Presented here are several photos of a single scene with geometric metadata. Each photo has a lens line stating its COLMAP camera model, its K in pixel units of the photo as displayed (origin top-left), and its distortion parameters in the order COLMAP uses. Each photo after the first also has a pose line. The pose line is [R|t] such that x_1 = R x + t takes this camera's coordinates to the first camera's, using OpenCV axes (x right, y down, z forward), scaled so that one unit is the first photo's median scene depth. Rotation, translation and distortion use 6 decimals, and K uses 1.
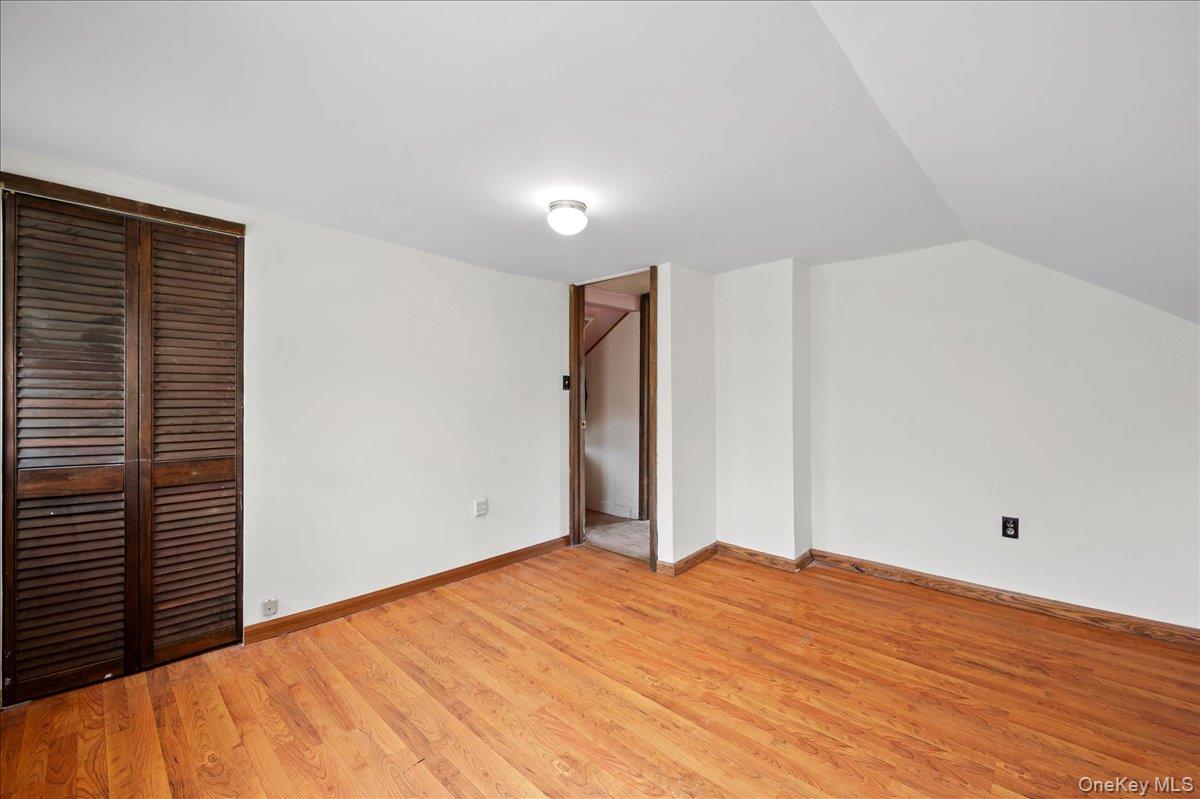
lens RADIAL K [[501.6, 0, 591.3], [0, 501.6, 393.9], [0, 0, 1]] dist [0.002026, 0.000487]
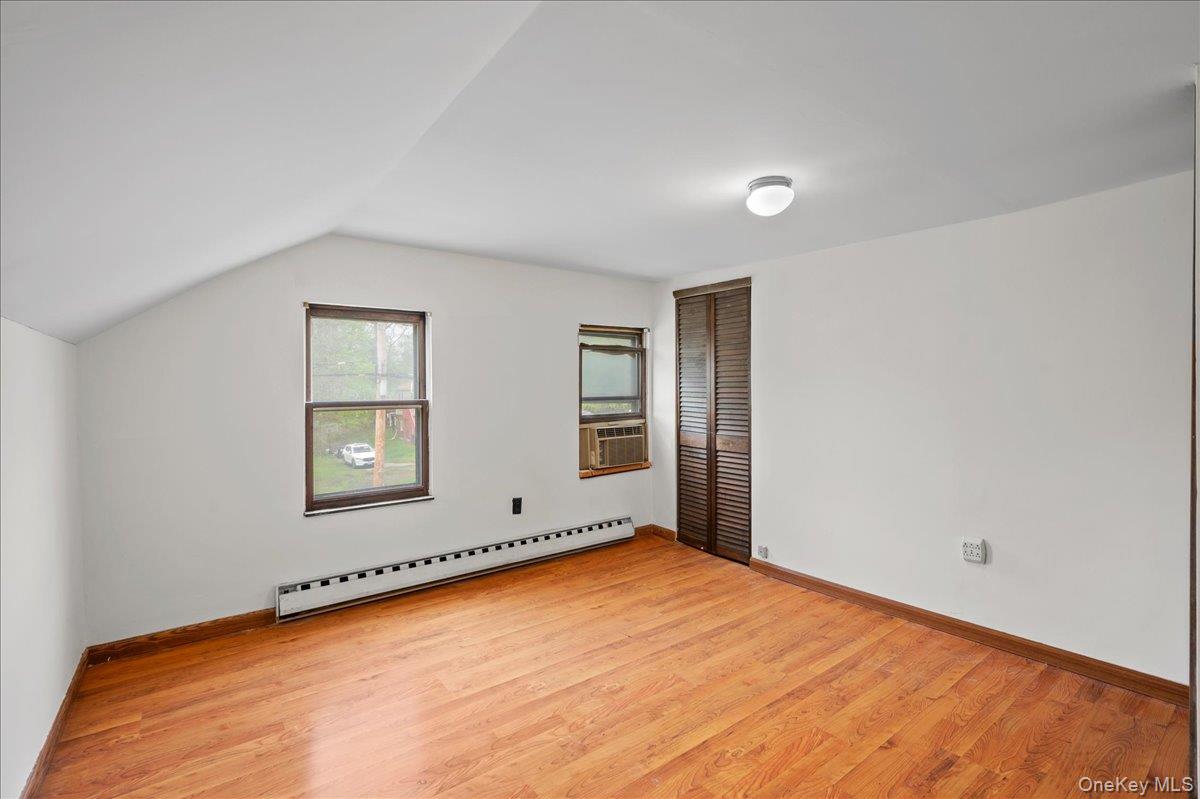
lens RADIAL K [[539.3, 0, 594.8], [0, 539.3, 399.4], [0, 0, 1]] dist [0.004420, 0.000365]
pose [[-0.180262, 0.009254, -0.983575, 0.919501], [0.004417, 0.999953, 0.008599, -0.002371], [0.983609, -0.002794, -0.180294, 0.854311]]
